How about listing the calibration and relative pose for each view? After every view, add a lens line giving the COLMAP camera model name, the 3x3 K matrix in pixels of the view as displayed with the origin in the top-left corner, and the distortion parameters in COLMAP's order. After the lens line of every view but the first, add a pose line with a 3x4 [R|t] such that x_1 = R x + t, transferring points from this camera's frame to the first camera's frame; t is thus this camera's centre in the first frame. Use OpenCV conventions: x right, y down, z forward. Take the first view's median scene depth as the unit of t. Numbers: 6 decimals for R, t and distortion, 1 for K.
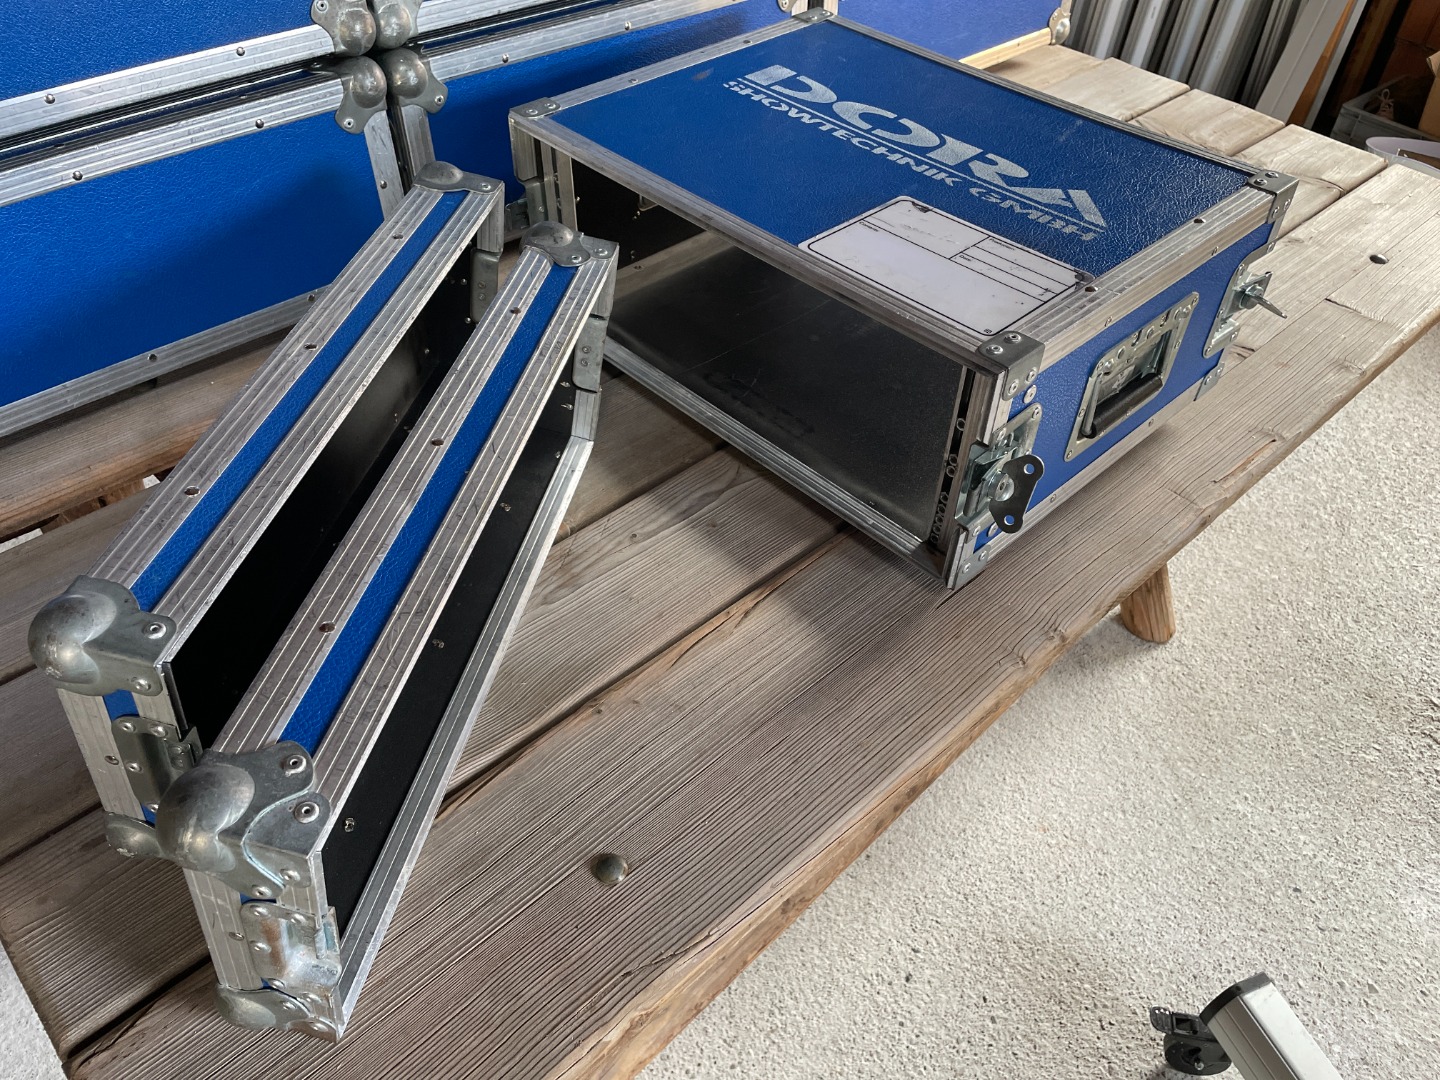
lens RADIAL K [[1109.6, 0, 716.2], [0, 1109.6, 538.0], [0, 0, 1]] dist [0.080091, -0.084212]
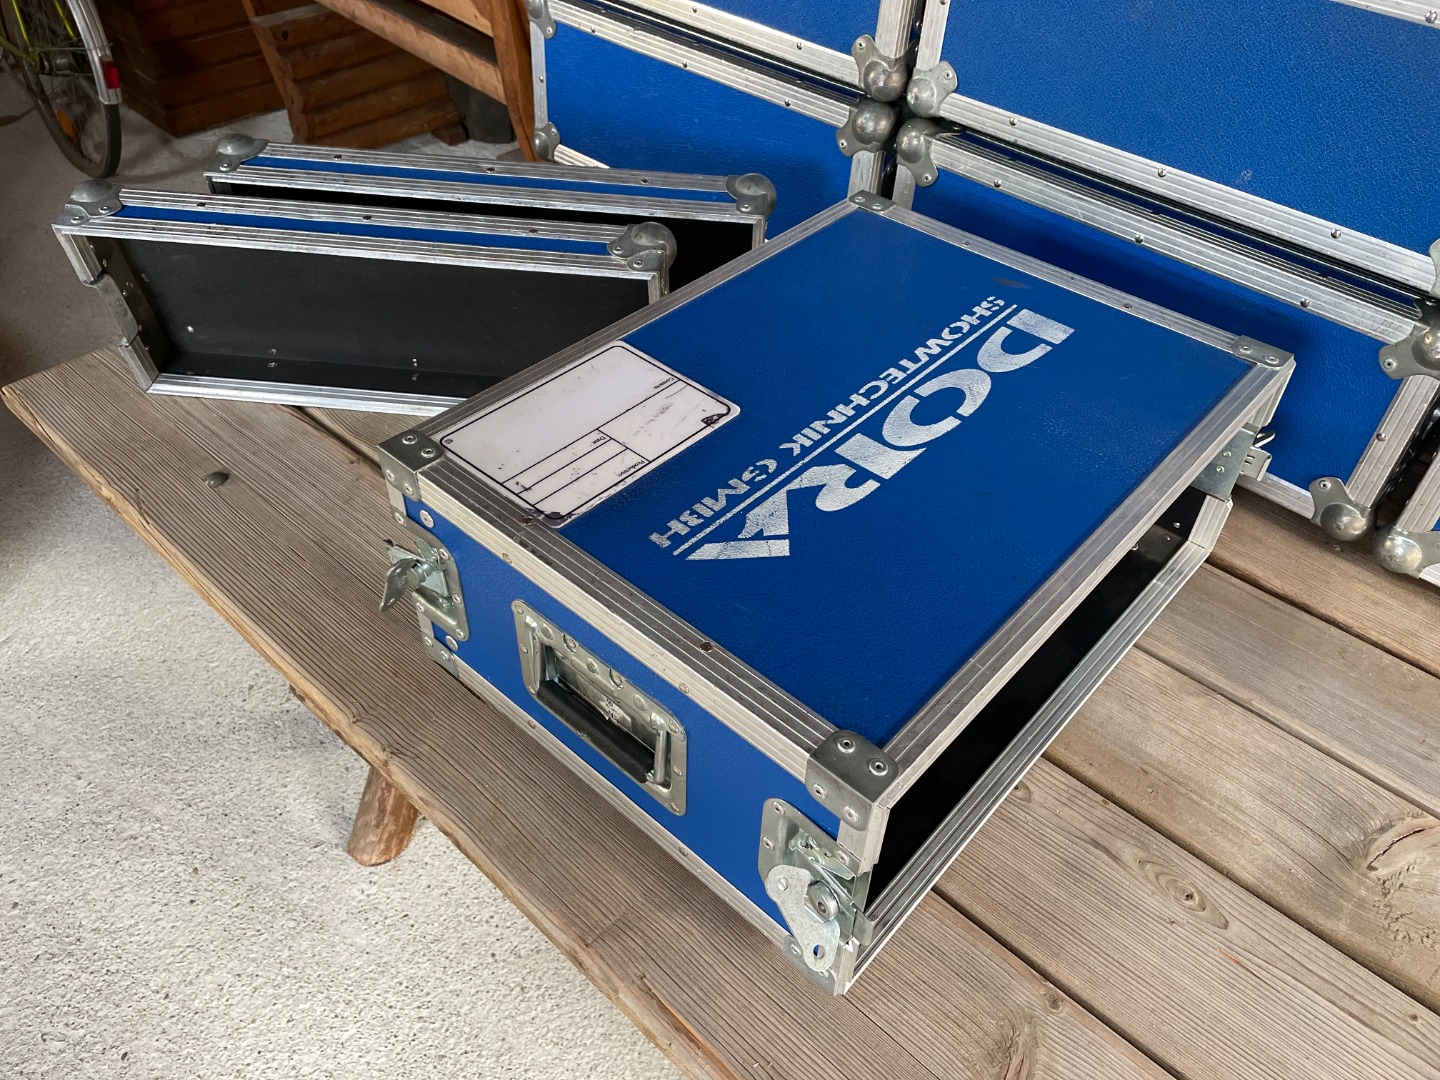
lens RADIAL K [[1099.1, 0, 697.8], [0, 1099.1, 523.1], [0, 0, 1]] dist [0.048762, -0.001819]
pose [[0.065941, 0.657771, -0.750326, 0.769117], [-0.696067, 0.569106, 0.437732, -0.536038], [0.714942, 0.493412, 0.495380, 0.517127]]
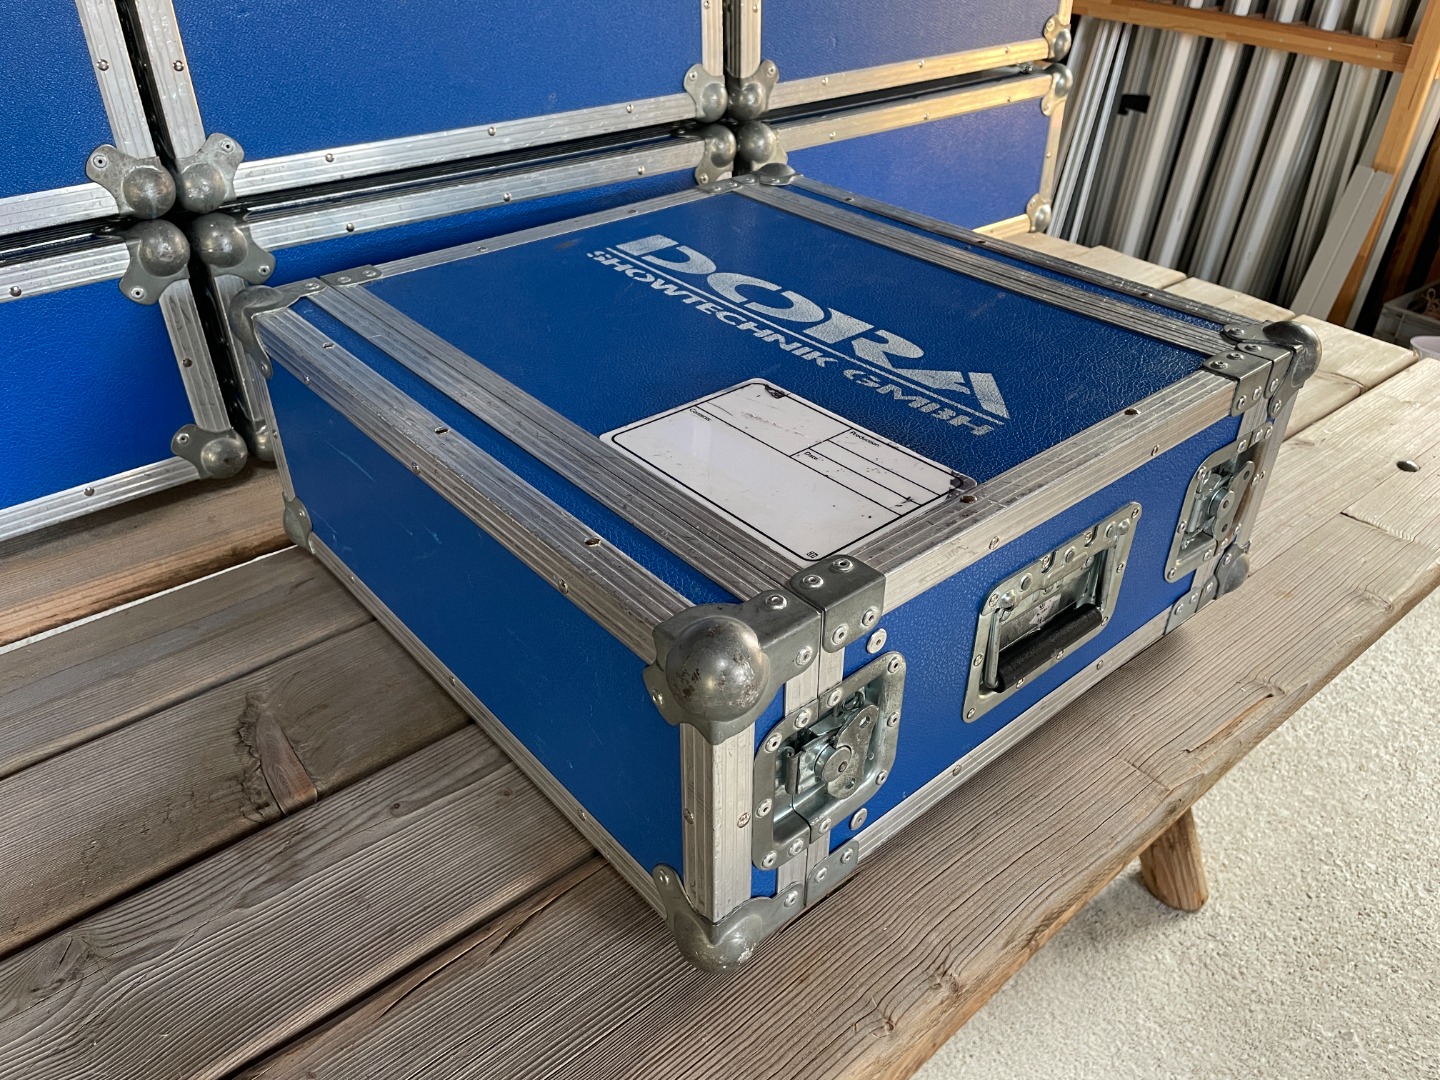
lens RADIAL K [[1097.6, 0, 722.9], [0, 1097.6, 543.1], [0, 0, 1]] dist [0.082354, -0.106992]
pose [[0.998051, 0.017734, -0.059833, 0.168649], [-0.027268, 0.986332, -0.162497, -0.055428], [0.056133, 0.163812, 0.984893, 0.221217]]
